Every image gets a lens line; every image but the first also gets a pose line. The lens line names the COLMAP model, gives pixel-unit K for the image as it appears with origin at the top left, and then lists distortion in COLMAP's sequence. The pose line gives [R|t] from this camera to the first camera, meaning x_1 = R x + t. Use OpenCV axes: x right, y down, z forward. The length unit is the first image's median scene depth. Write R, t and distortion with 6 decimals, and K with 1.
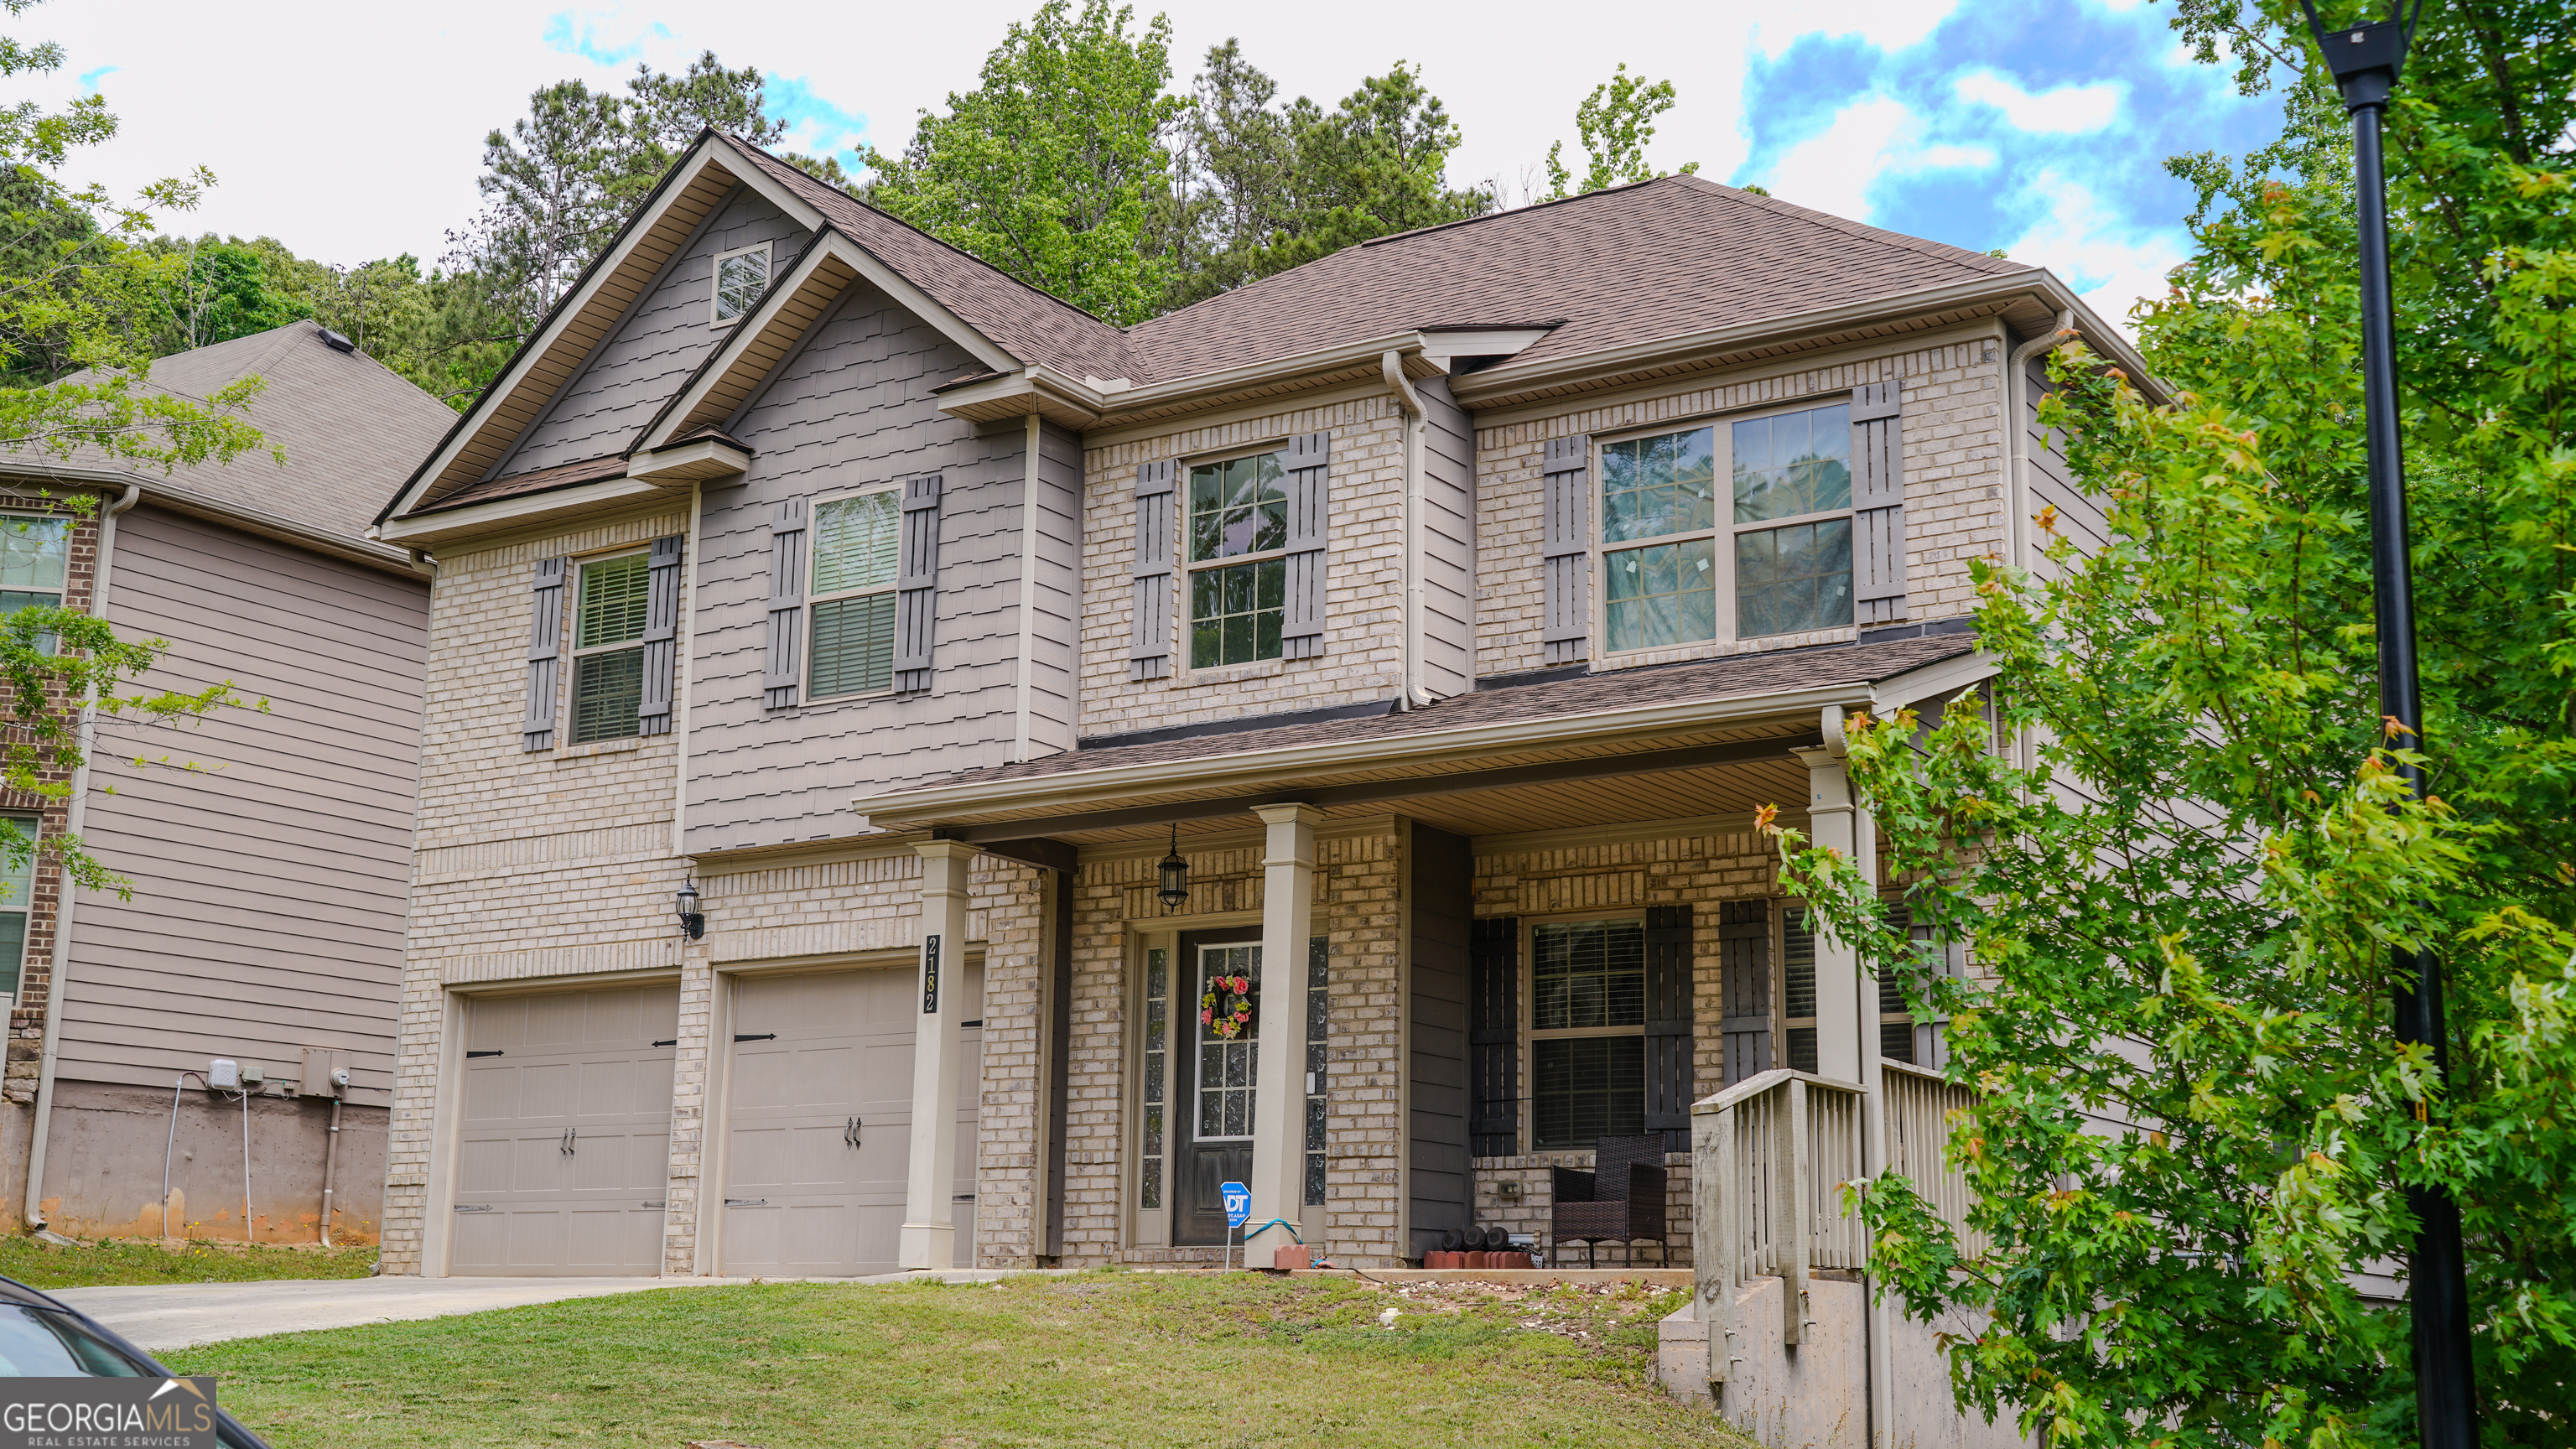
lens RADIAL K [[2881.8, 0, 1278.8], [0, 2881.8, 719.2], [0, 0, 1]] dist [0.009154, 0.016706]
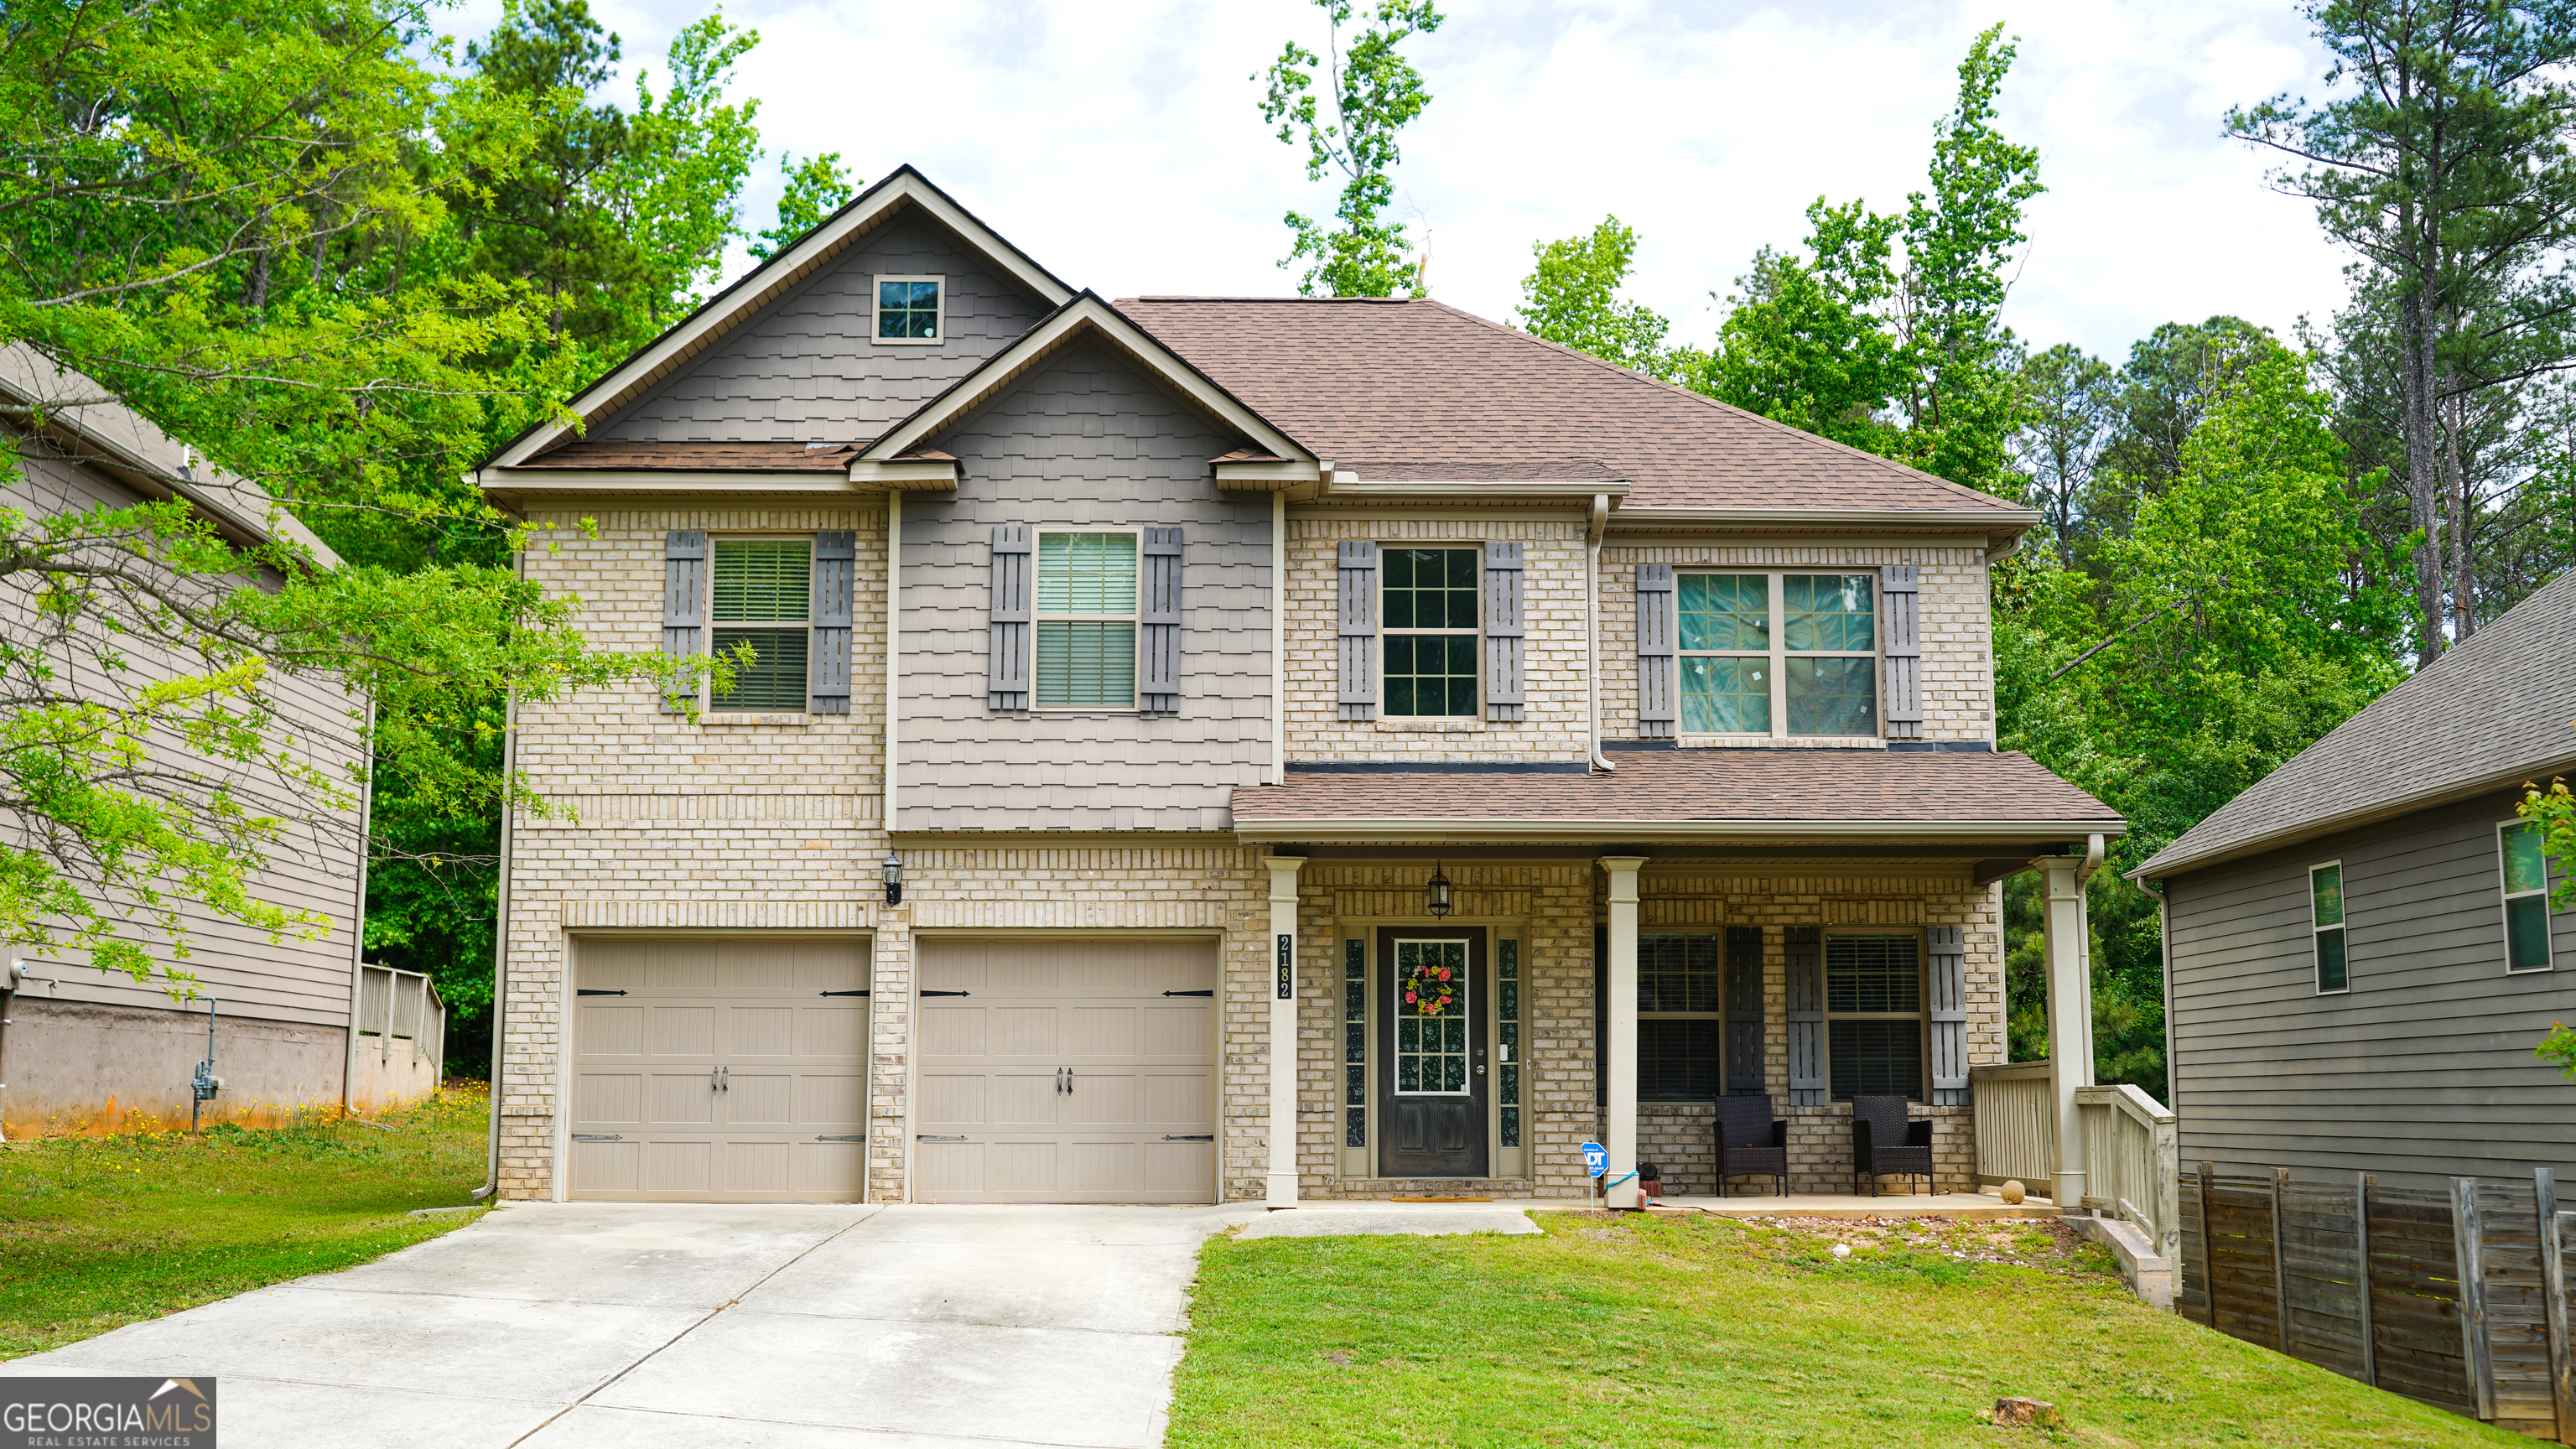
lens RADIAL K [[2601.3, 0, 1271.9], [0, 2601.3, 720.8], [0, 0, 1]] dist [-0.083228, 0.212287]
pose [[0.834499, 0.068515, 0.546732, -0.706330], [-0.104710, 0.993877, 0.035273, -0.050974], [-0.540968, -0.086684, 0.836564, 0.090777]]
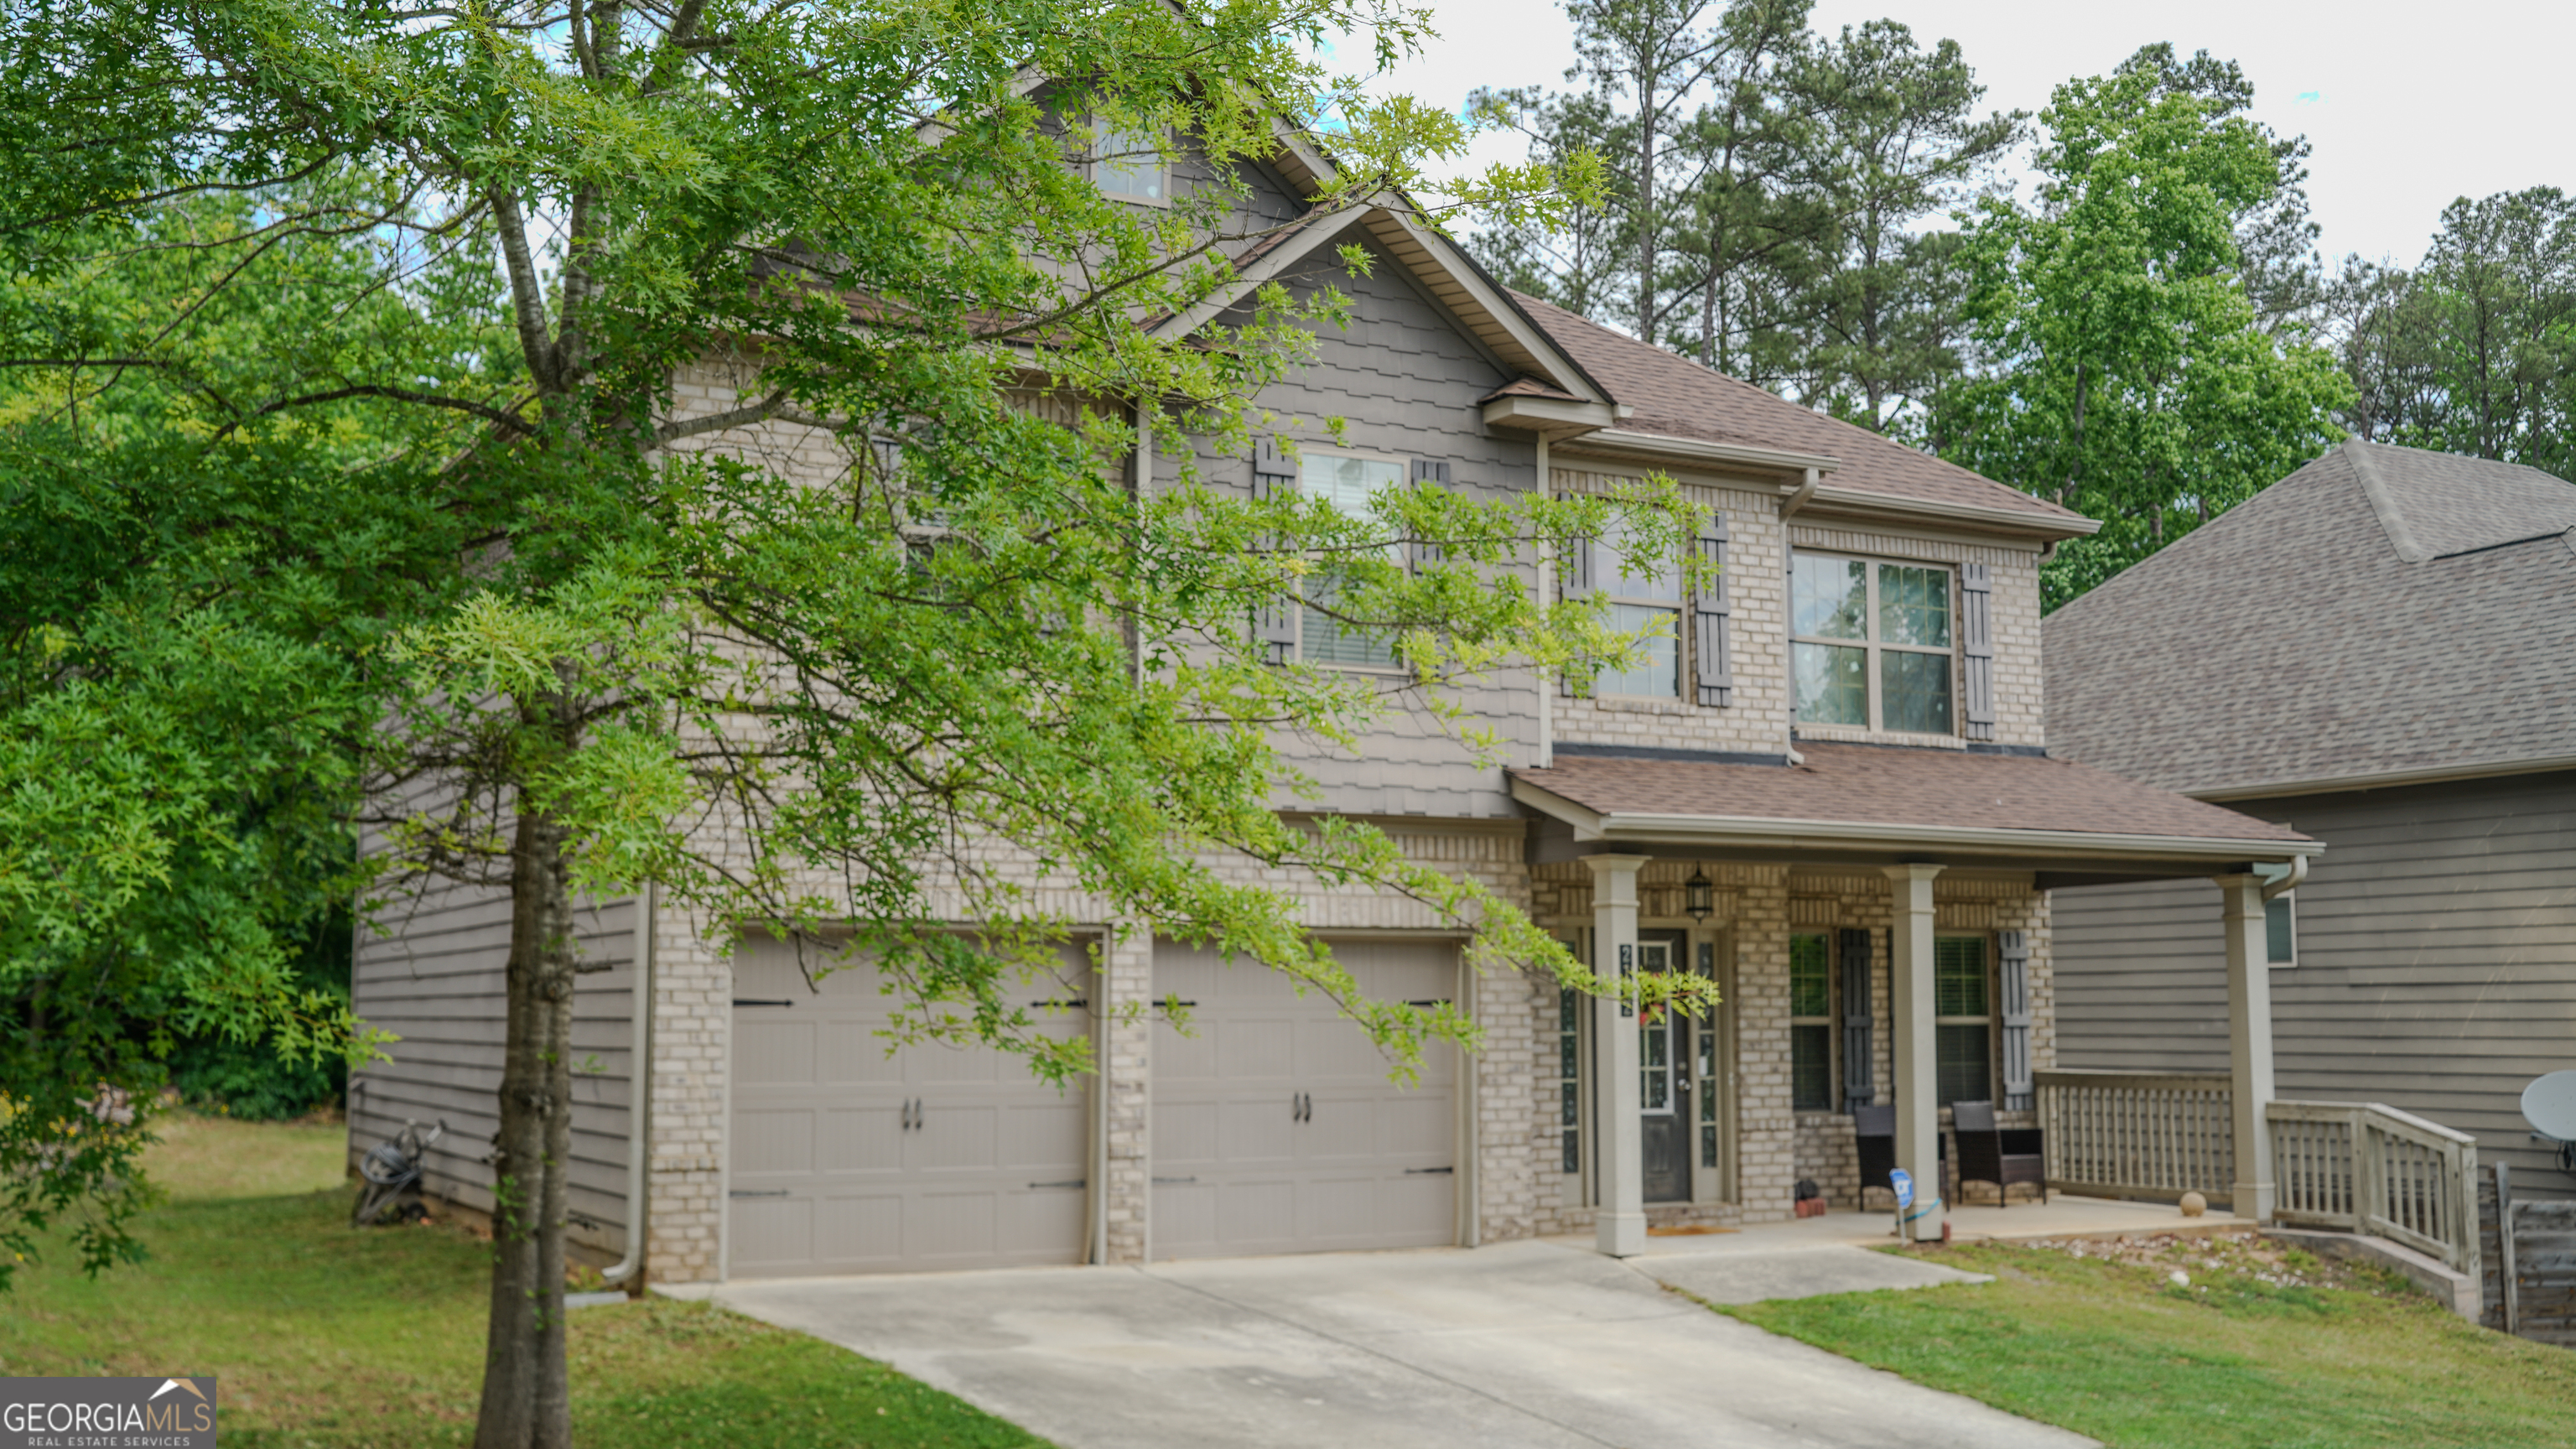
lens RADIAL K [[2632.0, 0, 1280.2], [0, 2632.0, 714.1], [0, 0, 1]] dist [-0.083101, 0.210635]
pose [[0.484585, 0.083970, 0.870705, -1.005390], [-0.176043, 0.984378, 0.003043, 0.010153], [-0.856847, -0.154756, 0.491797, 0.622938]]
